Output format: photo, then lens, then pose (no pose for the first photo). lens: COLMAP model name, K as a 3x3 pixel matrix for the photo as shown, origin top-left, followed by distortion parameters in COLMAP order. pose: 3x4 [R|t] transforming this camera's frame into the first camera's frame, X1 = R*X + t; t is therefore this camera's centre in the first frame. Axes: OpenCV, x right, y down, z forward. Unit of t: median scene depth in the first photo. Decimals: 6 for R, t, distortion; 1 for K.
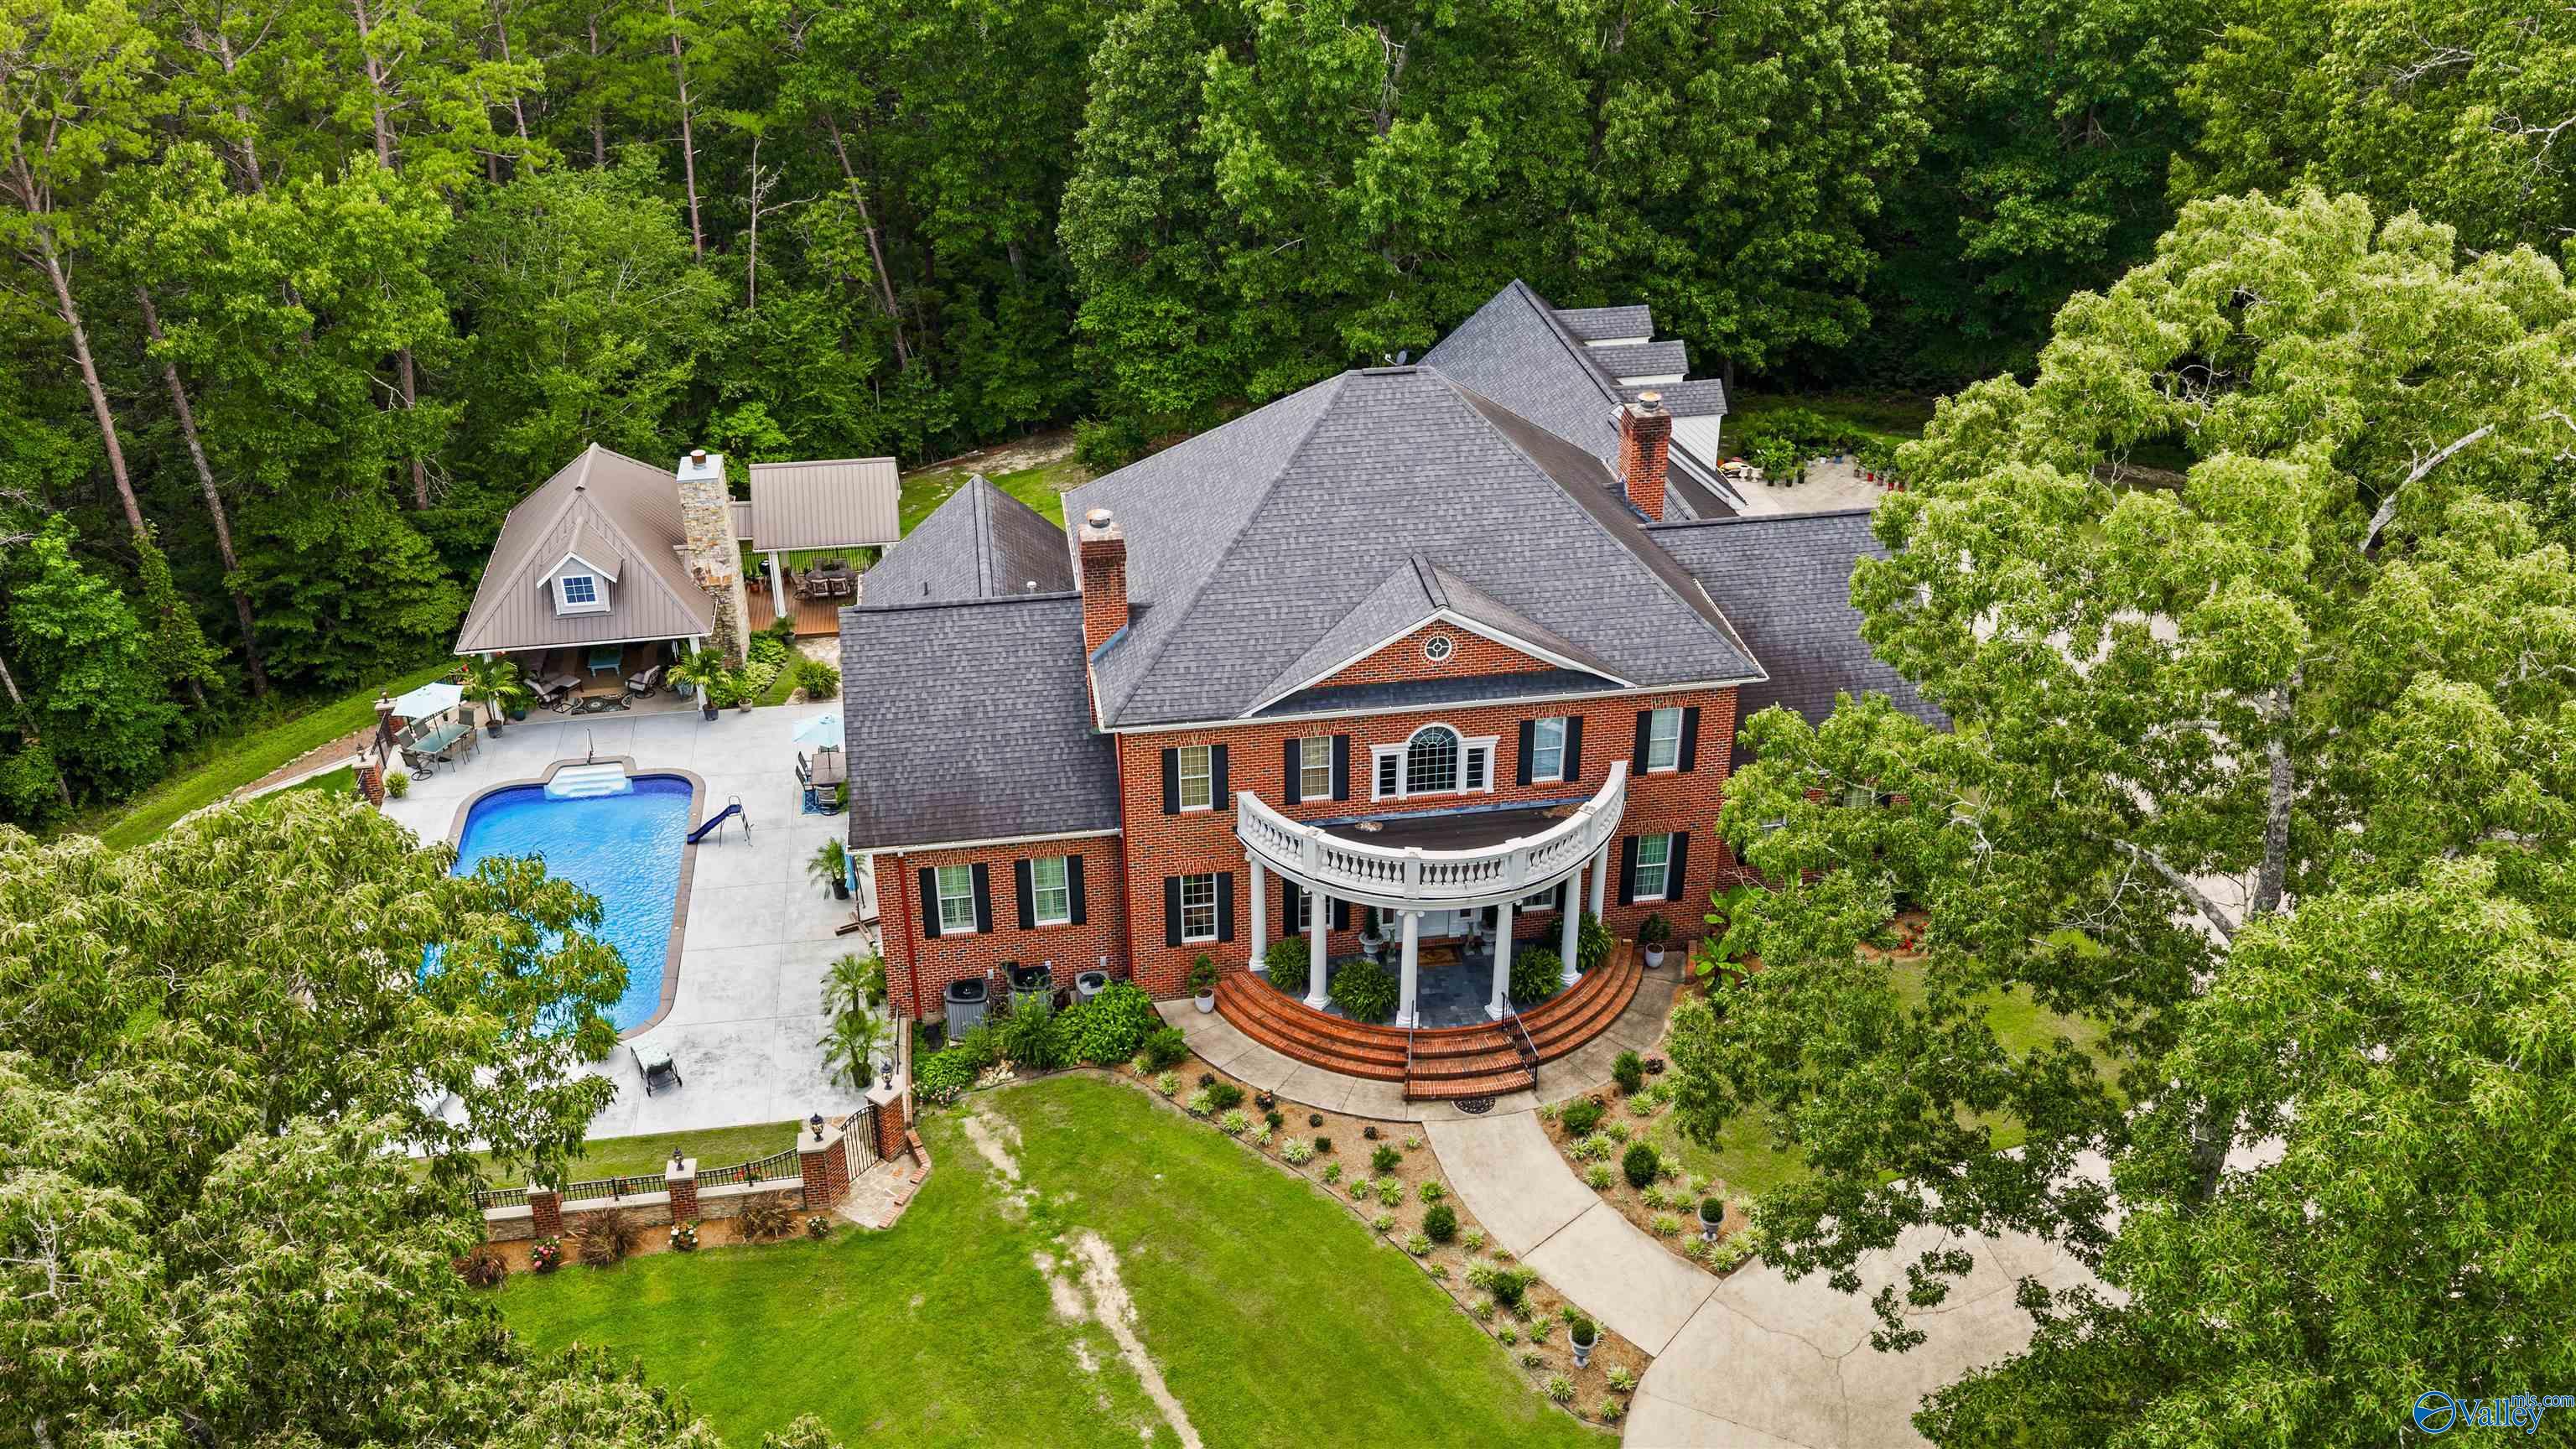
lens RADIAL K [[2084.5, 0, 1288.0], [0, 2084.5, 724.5], [0, 0, 1]] dist [-0.002073, -0.001878]
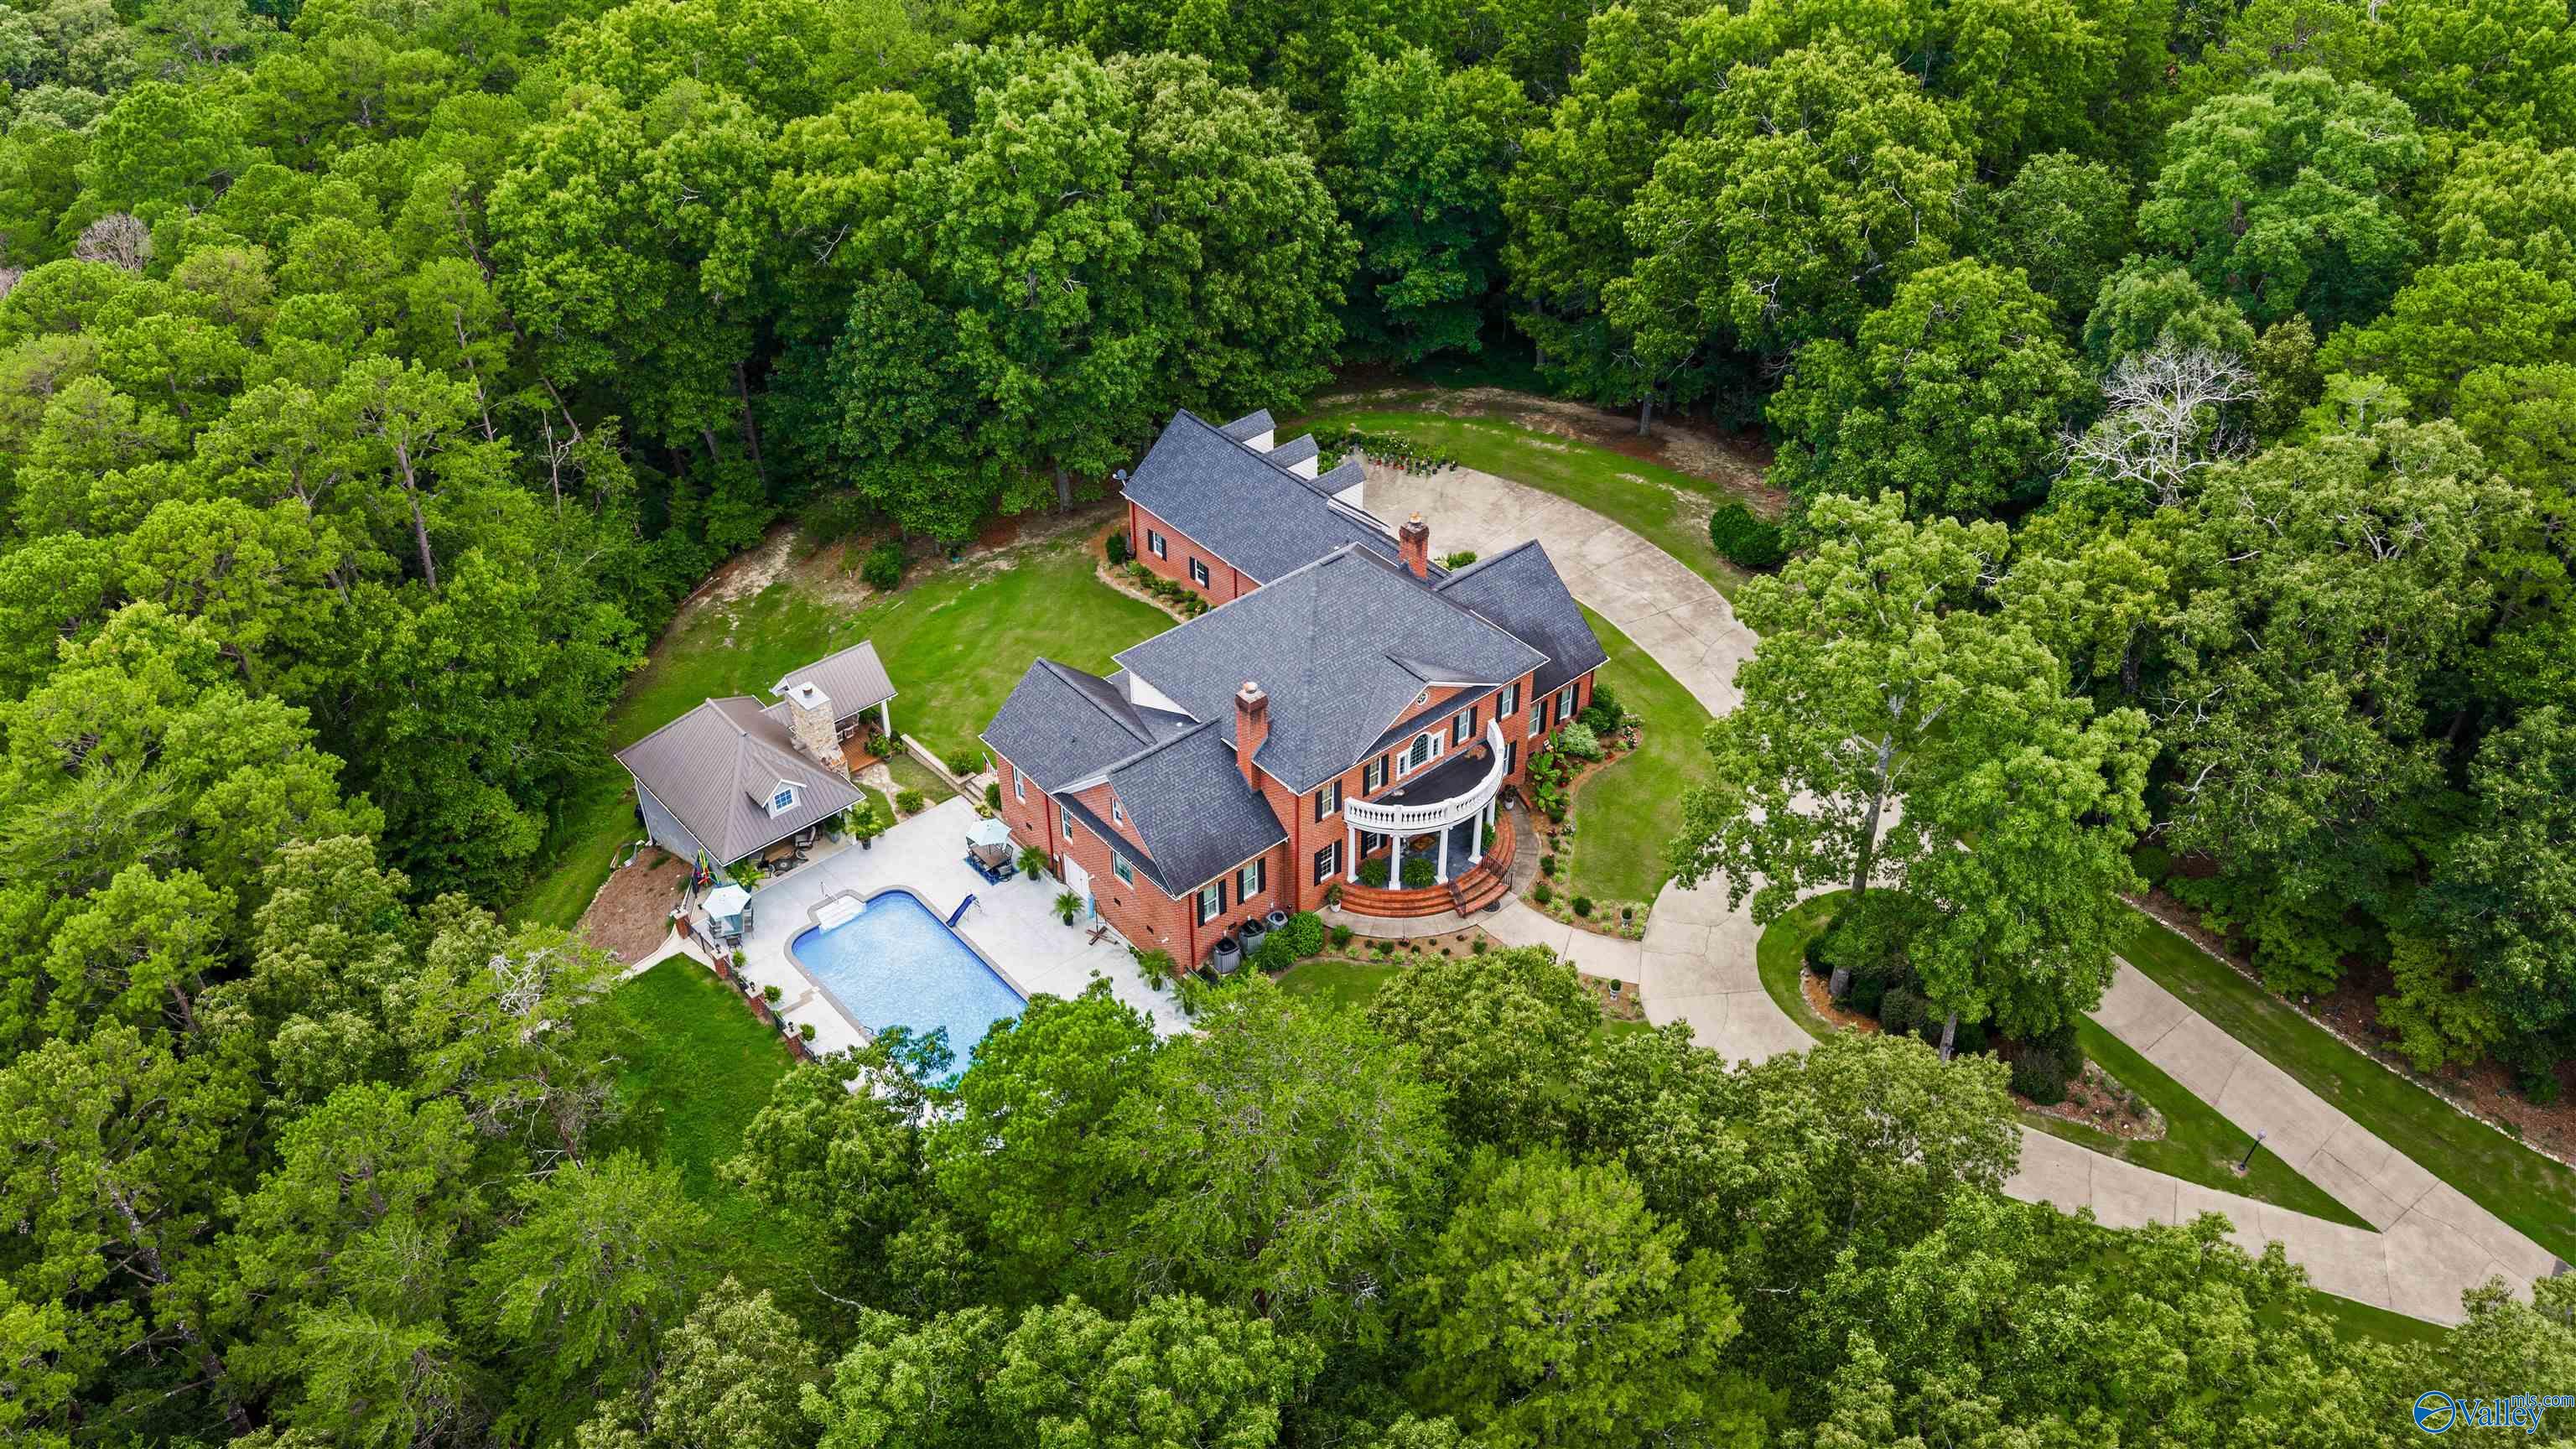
lens RADIAL K [[2084.5, 0, 1288.0], [0, 2084.5, 724.5], [0, 0, 1]] dist [-0.002073, -0.001878]
pose [[0.849748, -0.315012, 0.422725, -0.844755], [0.253324, 0.947190, 0.196618, -0.416659], [-0.462338, -0.059989, 0.884672, -0.661110]]
